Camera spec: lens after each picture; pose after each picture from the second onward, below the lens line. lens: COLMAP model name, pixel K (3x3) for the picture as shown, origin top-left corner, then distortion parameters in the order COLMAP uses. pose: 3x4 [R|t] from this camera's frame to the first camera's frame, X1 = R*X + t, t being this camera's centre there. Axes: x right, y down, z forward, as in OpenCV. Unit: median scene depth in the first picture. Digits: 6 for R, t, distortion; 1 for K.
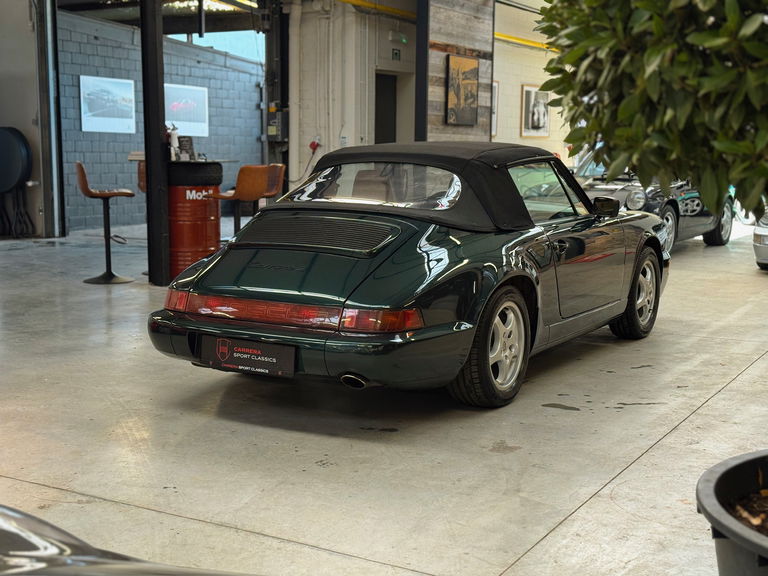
lens RADIAL K [[1059.5, 0, 384.0], [0, 1059.5, 288.0], [0, 0, 1]] dist [0.162473, -0.300199]
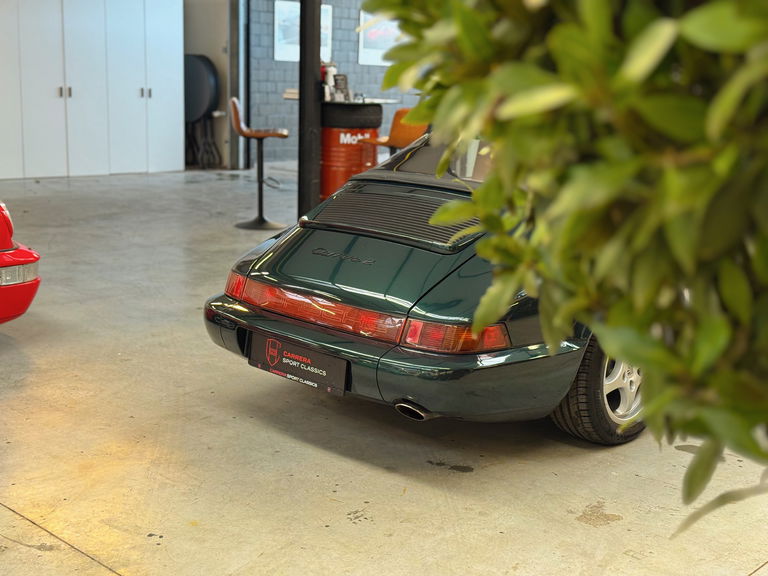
lens RADIAL K [[1059.5, 0, 384.0], [0, 1059.5, 288.0], [0, 0, 1]] dist [0.162473, -0.300199]
pose [[0.974963, 0.068435, -0.211574, 0.055328], [-0.053368, 0.995669, 0.076129, -0.031203], [0.215867, -0.062932, 0.974393, 0.106862]]
